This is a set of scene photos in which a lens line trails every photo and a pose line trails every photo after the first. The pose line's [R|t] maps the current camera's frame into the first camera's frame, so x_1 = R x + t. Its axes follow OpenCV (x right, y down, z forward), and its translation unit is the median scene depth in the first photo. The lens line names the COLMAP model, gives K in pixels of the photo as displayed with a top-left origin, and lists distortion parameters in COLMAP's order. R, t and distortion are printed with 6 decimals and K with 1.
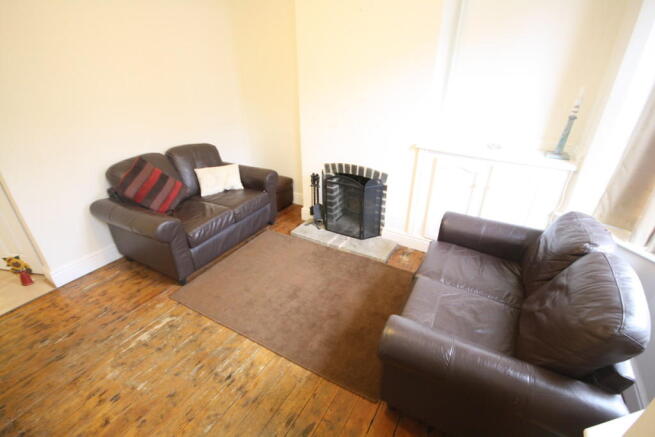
lens RADIAL K [[303.1, 0, 327.5], [0, 303.1, 218.5], [0, 0, 1]] dist [0.003678, 0.000785]
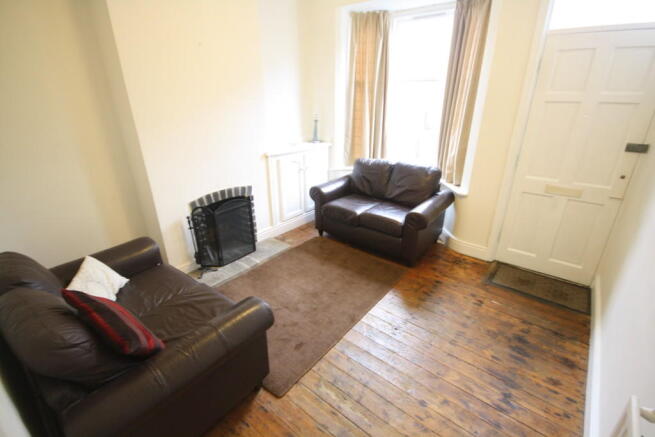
lens RADIAL K [[303.1, 0, 327.5], [0, 303.1, 218.5], [0, 0, 1]] dist [0.003678, 0.000785]
pose [[0.163909, -0.379250, 0.910661, -0.842707], [0.460301, 0.845891, 0.269428, -0.214204], [-0.872500, 0.375017, 0.313218, 0.421402]]
